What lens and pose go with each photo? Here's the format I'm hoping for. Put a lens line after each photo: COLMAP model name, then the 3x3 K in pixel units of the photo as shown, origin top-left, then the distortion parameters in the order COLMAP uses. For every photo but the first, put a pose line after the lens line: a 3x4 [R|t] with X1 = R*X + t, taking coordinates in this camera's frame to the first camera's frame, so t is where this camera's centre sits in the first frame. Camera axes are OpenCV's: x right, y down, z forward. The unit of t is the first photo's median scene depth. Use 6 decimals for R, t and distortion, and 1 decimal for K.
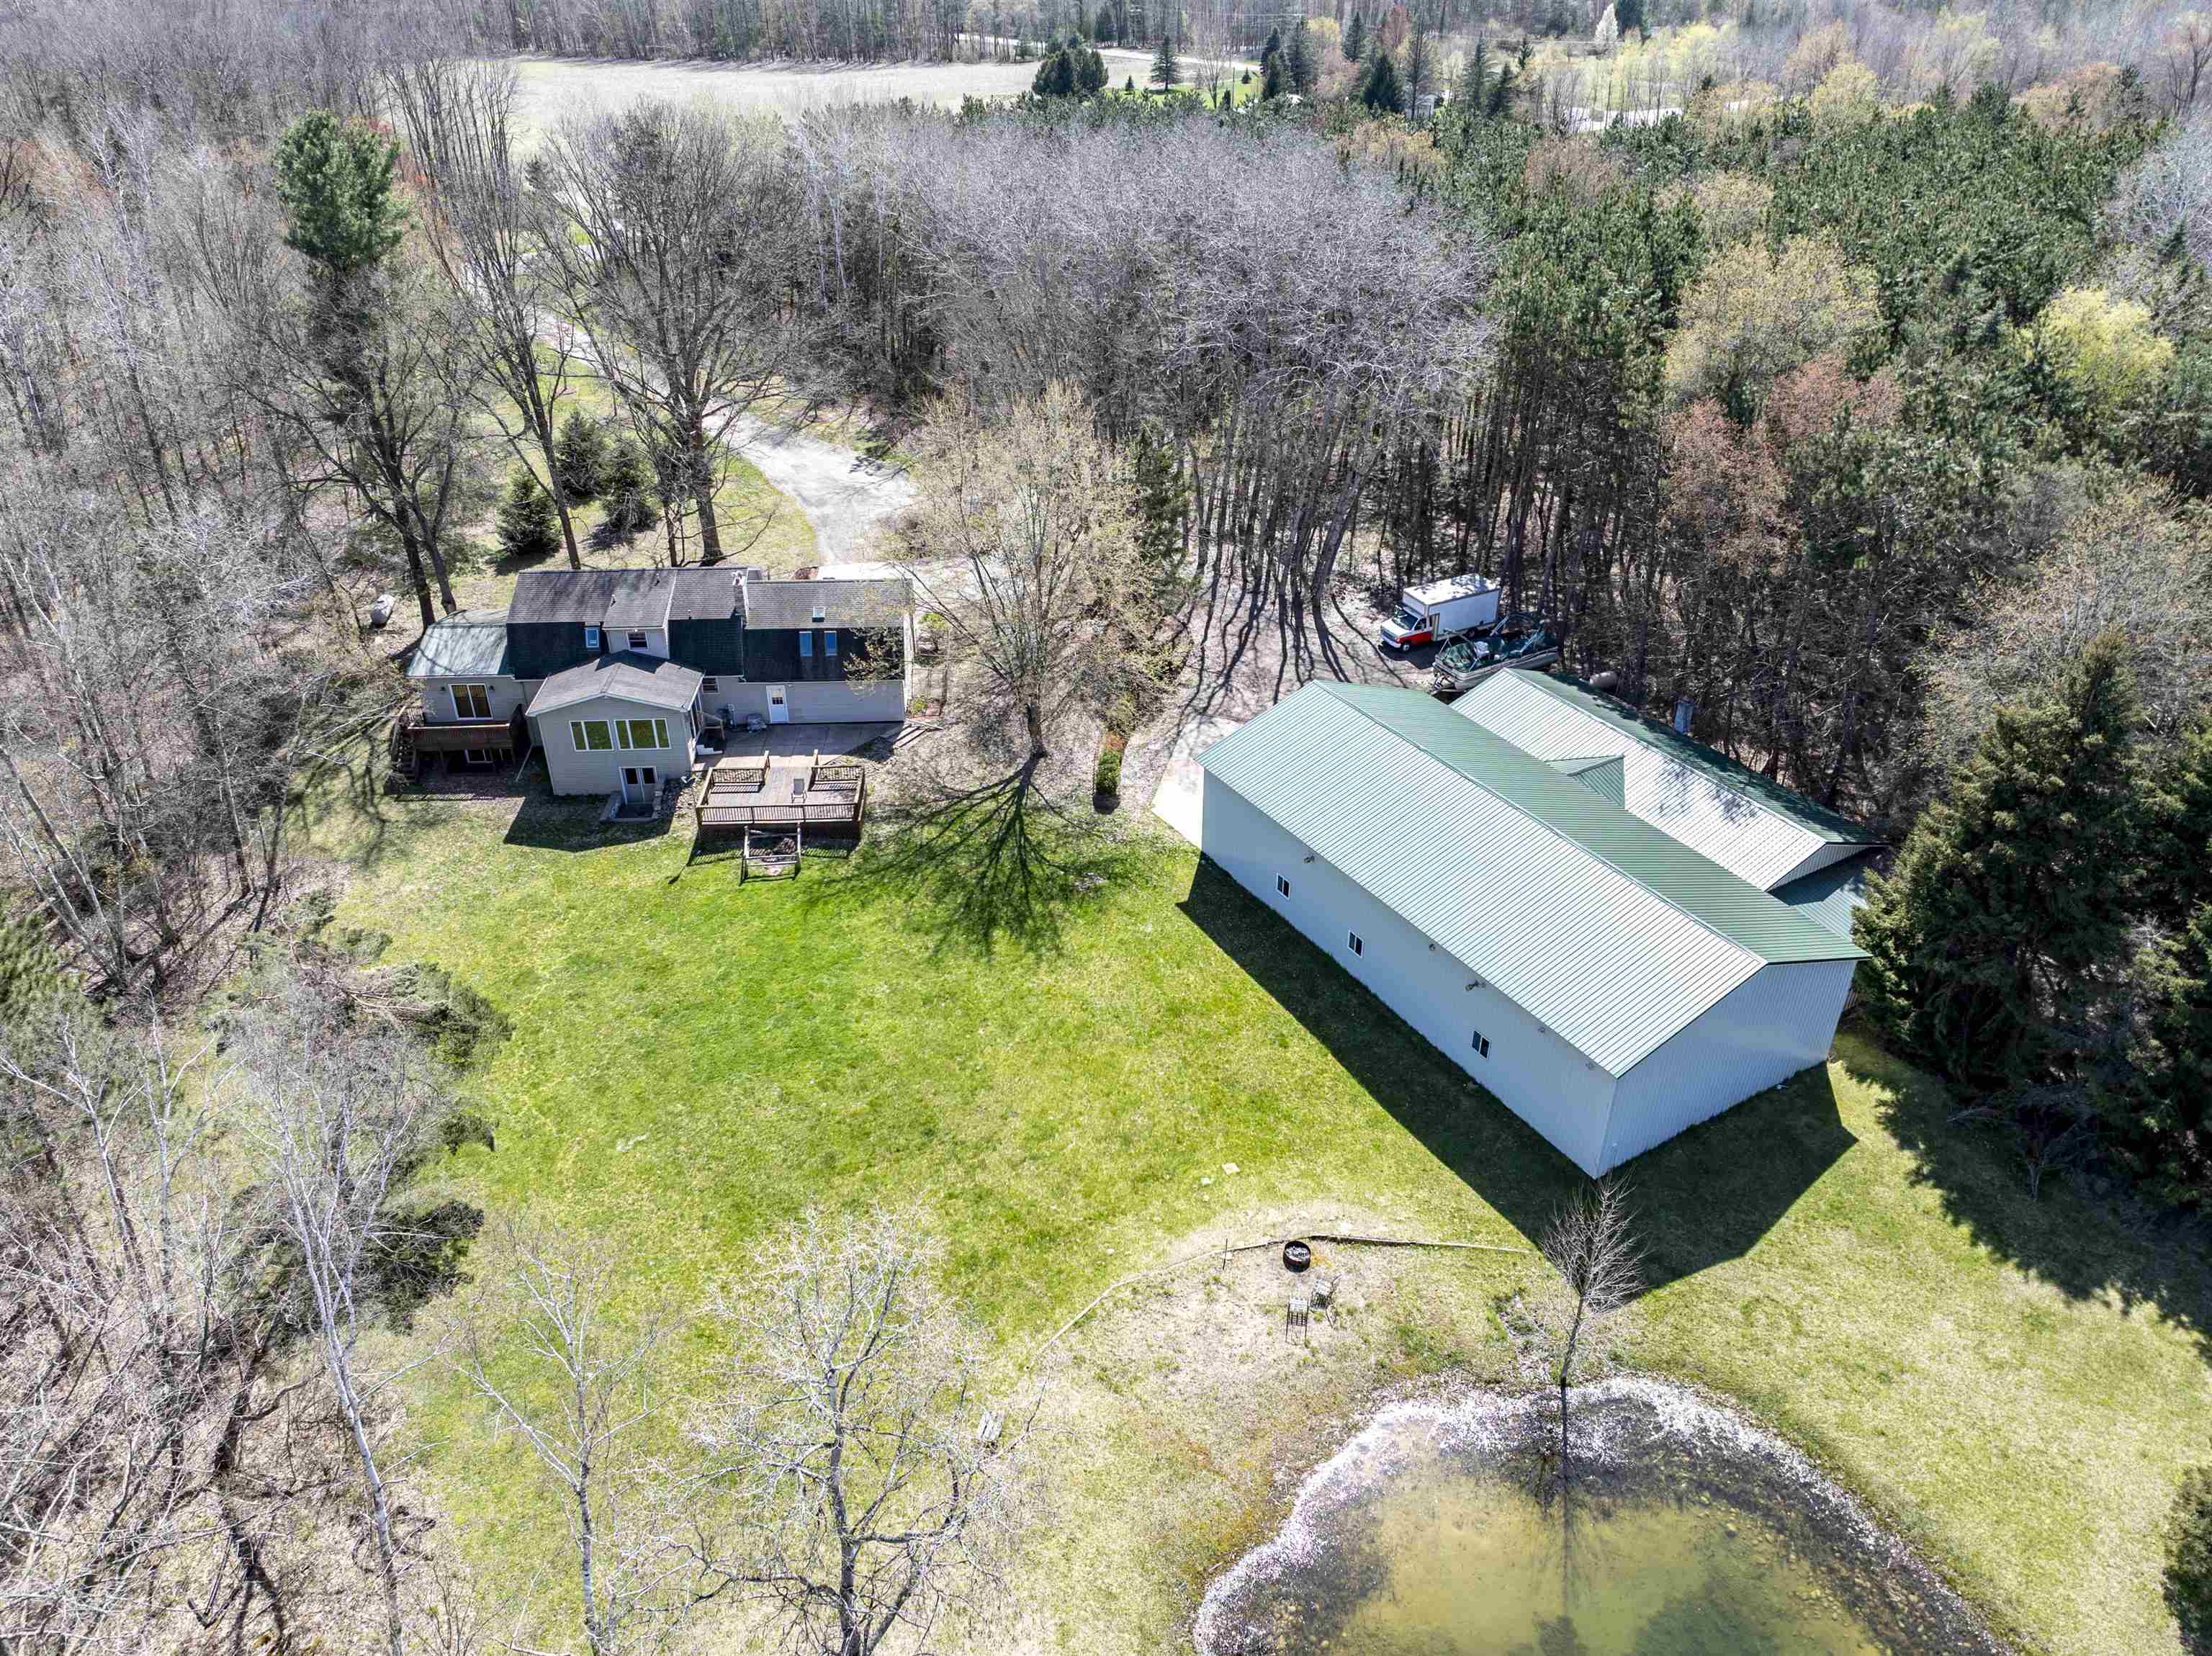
lens RADIAL K [[1557.7, 0, 1106.0], [0, 1557.7, 828.0], [0, 0, 1]] dist [-0.043541, 0.003224]
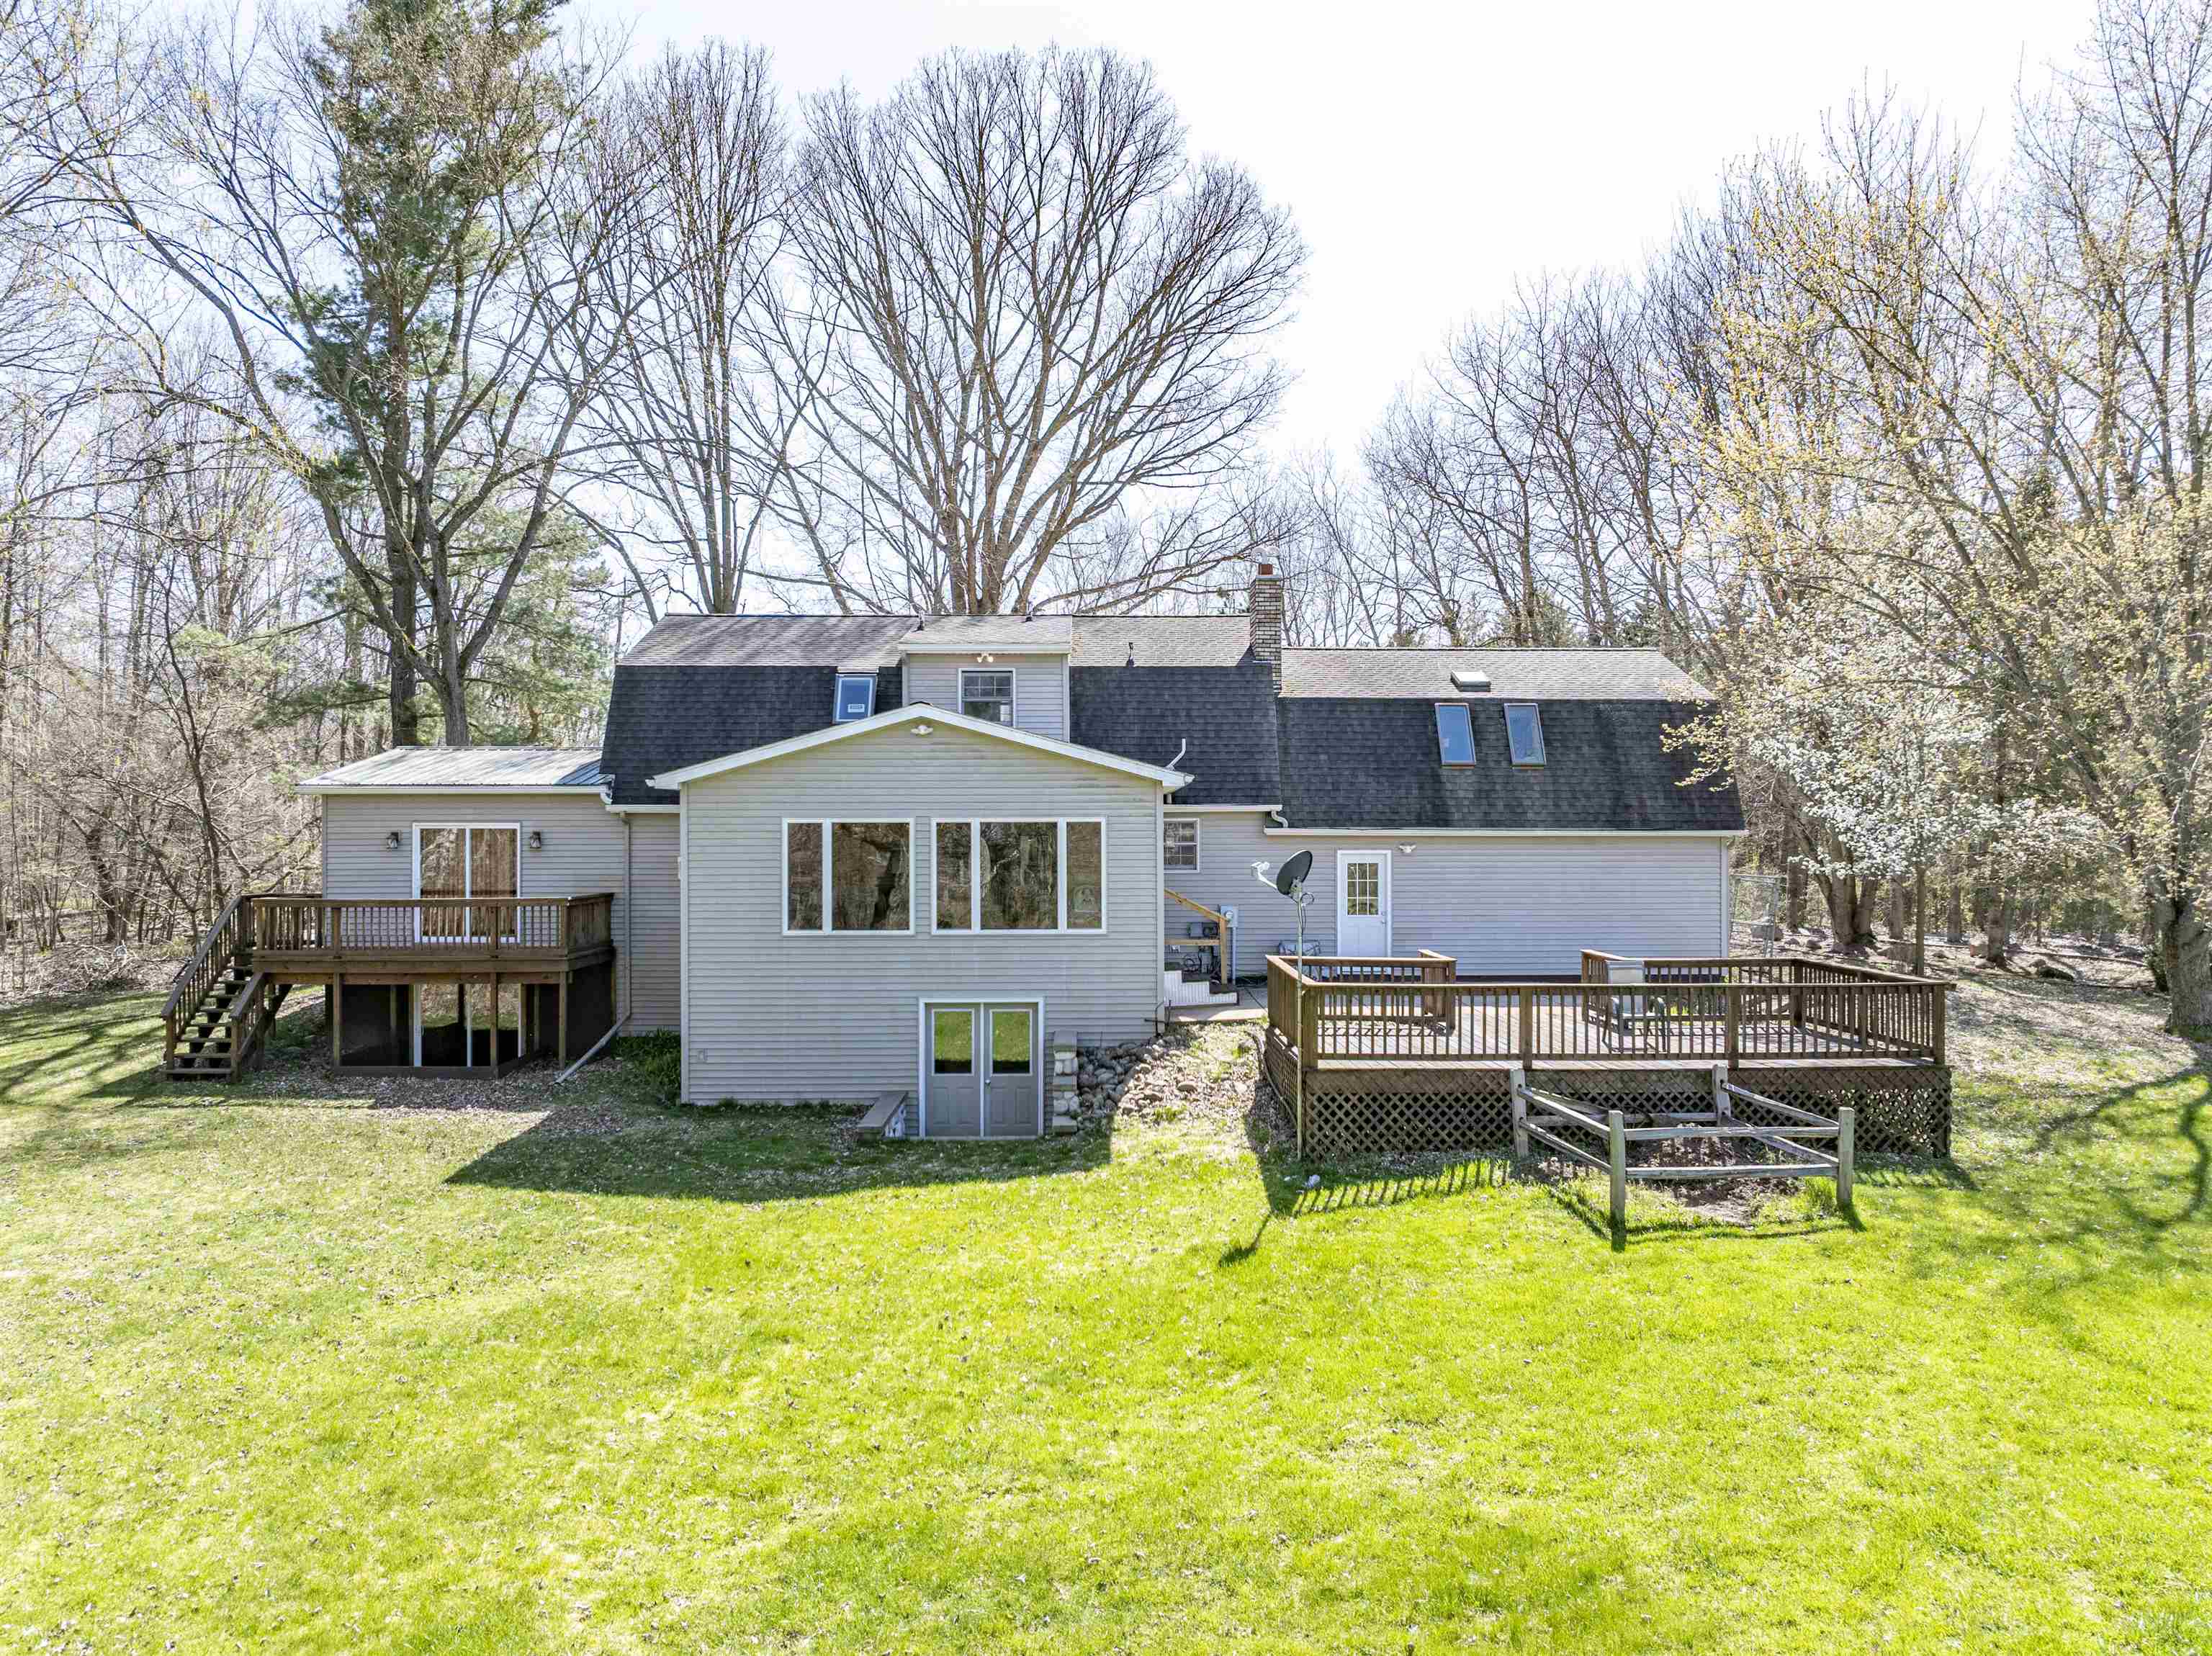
lens RADIAL K [[1557.7, 0, 1106.0], [0, 1557.7, 828.0], [0, 0, 1]] dist [-0.043541, 0.003224]
pose [[0.999844, 0.006751, -0.016346, -0.292380], [-0.014322, 0.851295, -0.524492, 0.094206], [0.010375, 0.524644, 0.851259, 0.781206]]
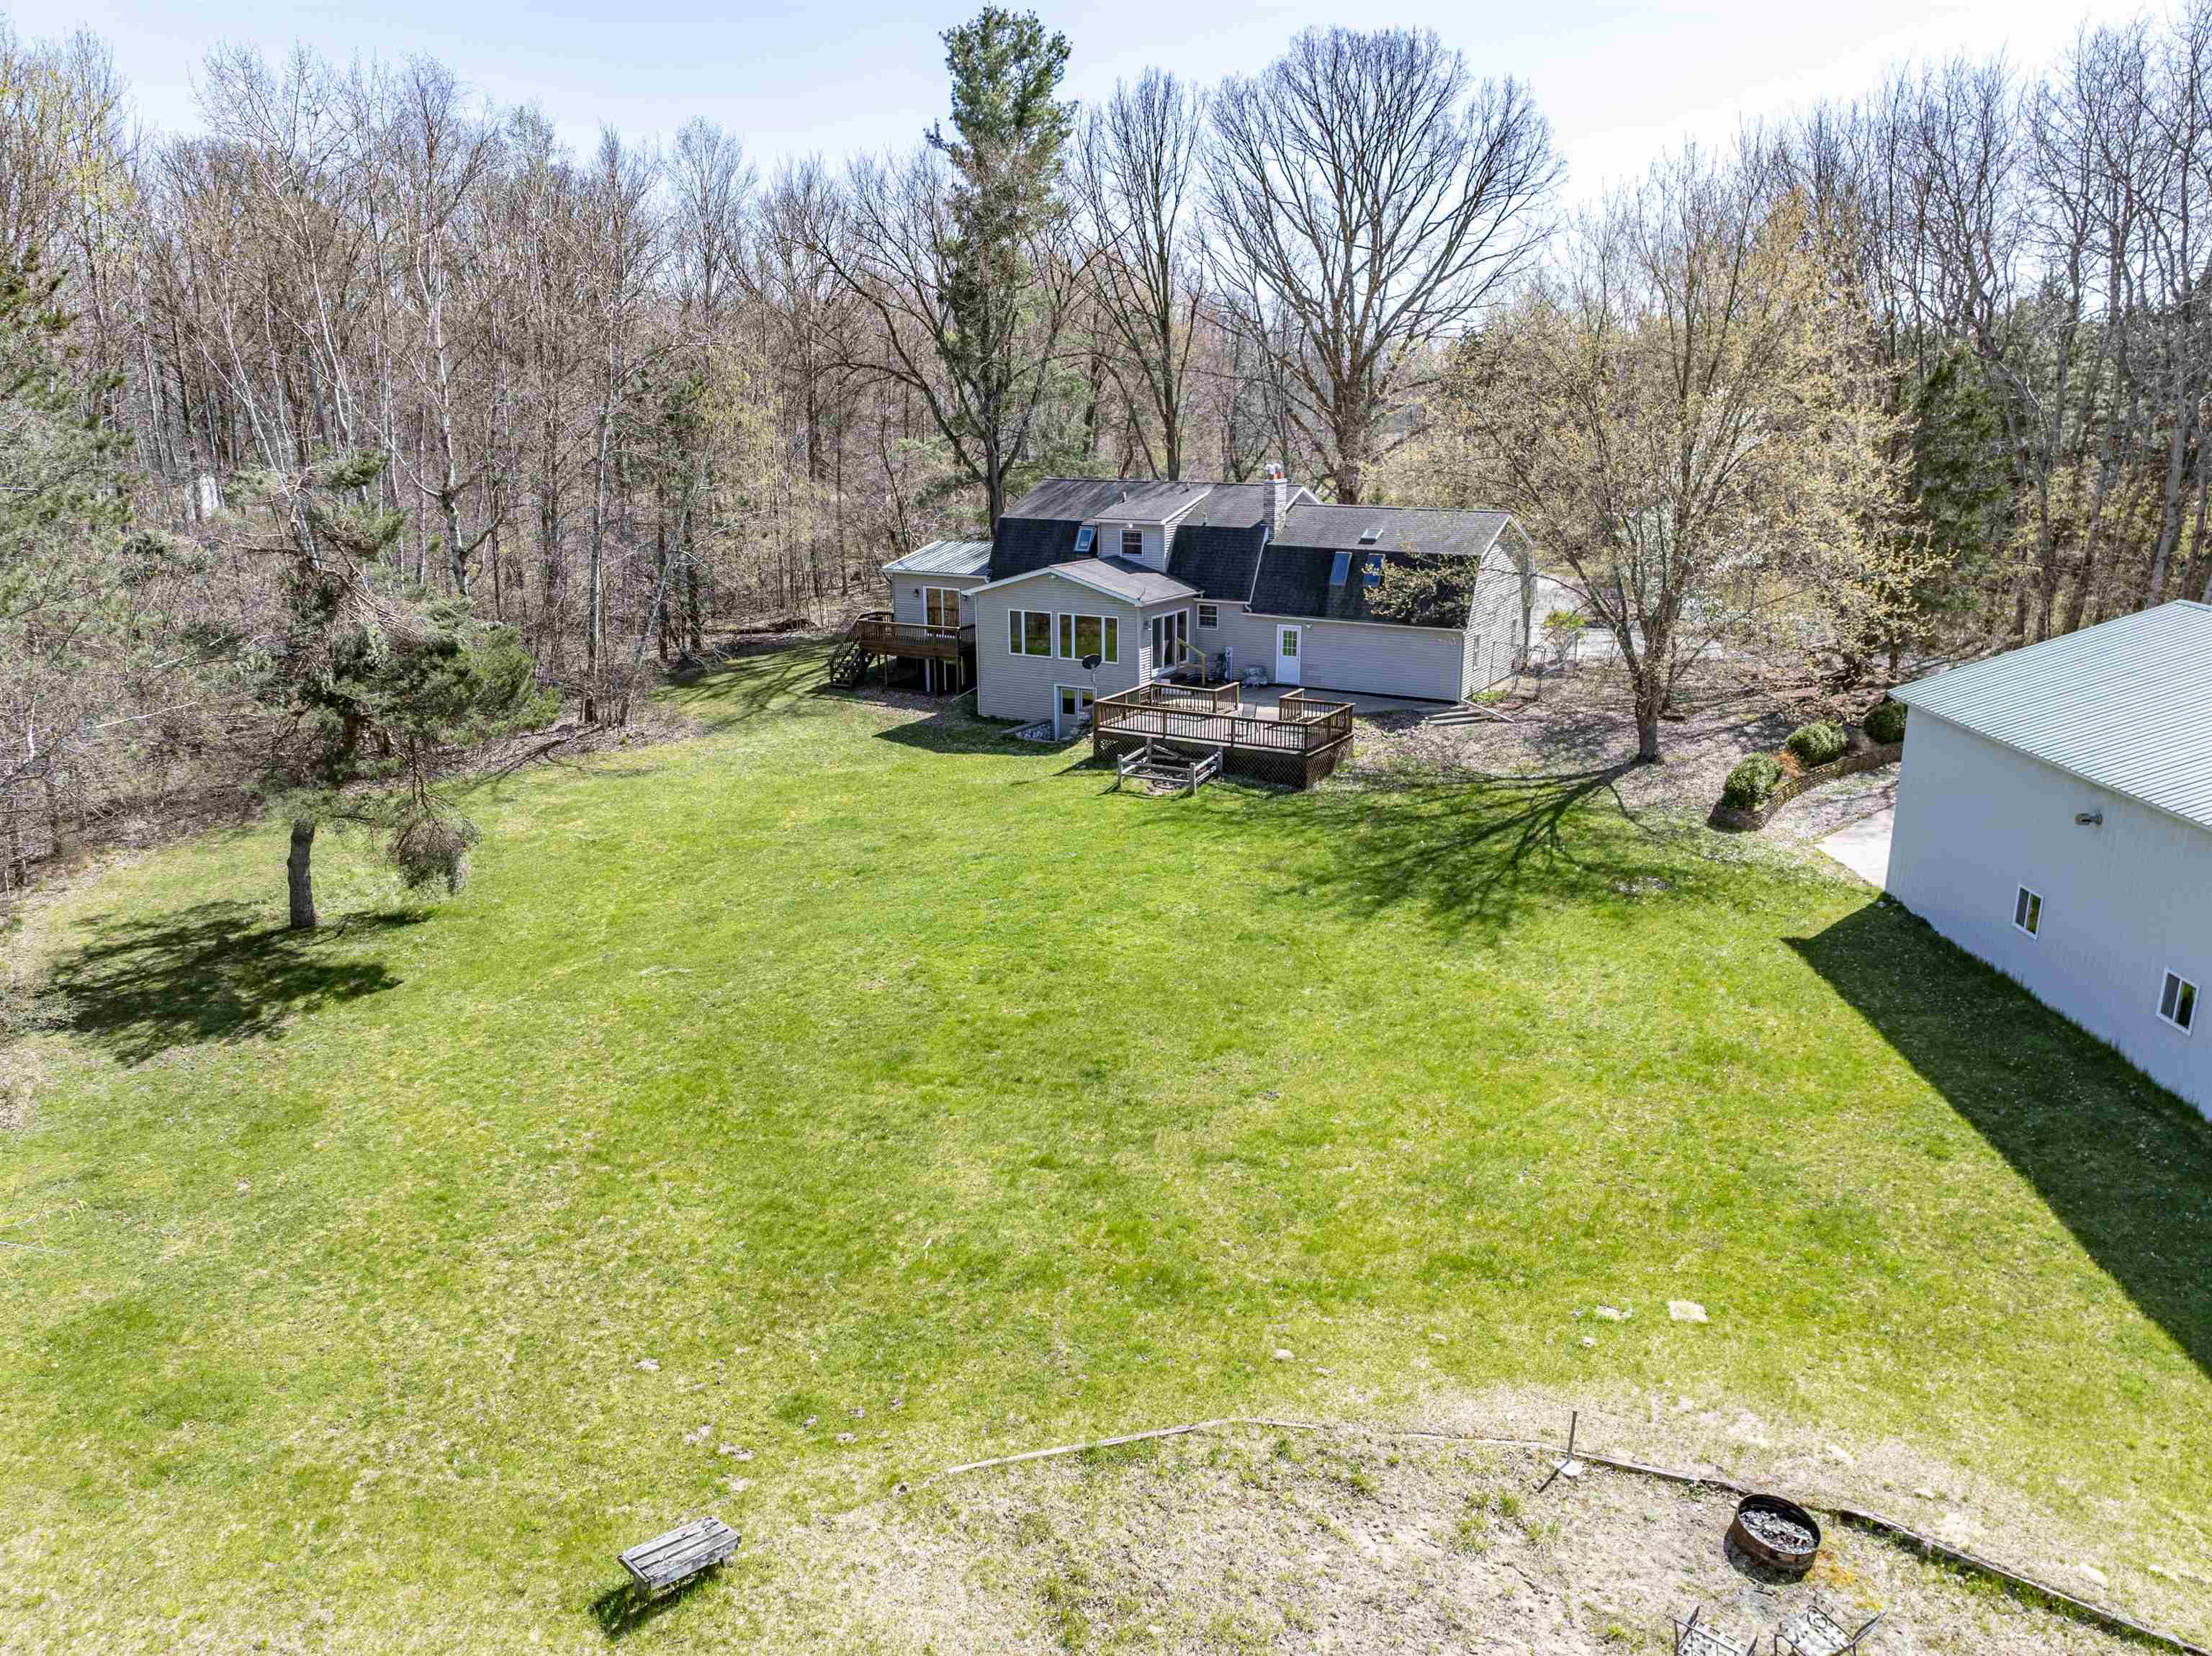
lens RADIAL K [[1557.7, 0, 1106.0], [0, 1557.7, 828.0], [0, 0, 1]] dist [-0.043541, 0.003224]
pose [[0.839335, 0.148251, -0.523010, 0.111402], [-0.287840, 0.937360, -0.196228, 0.174660], [0.461157, 0.315244, 0.829431, 0.448288]]
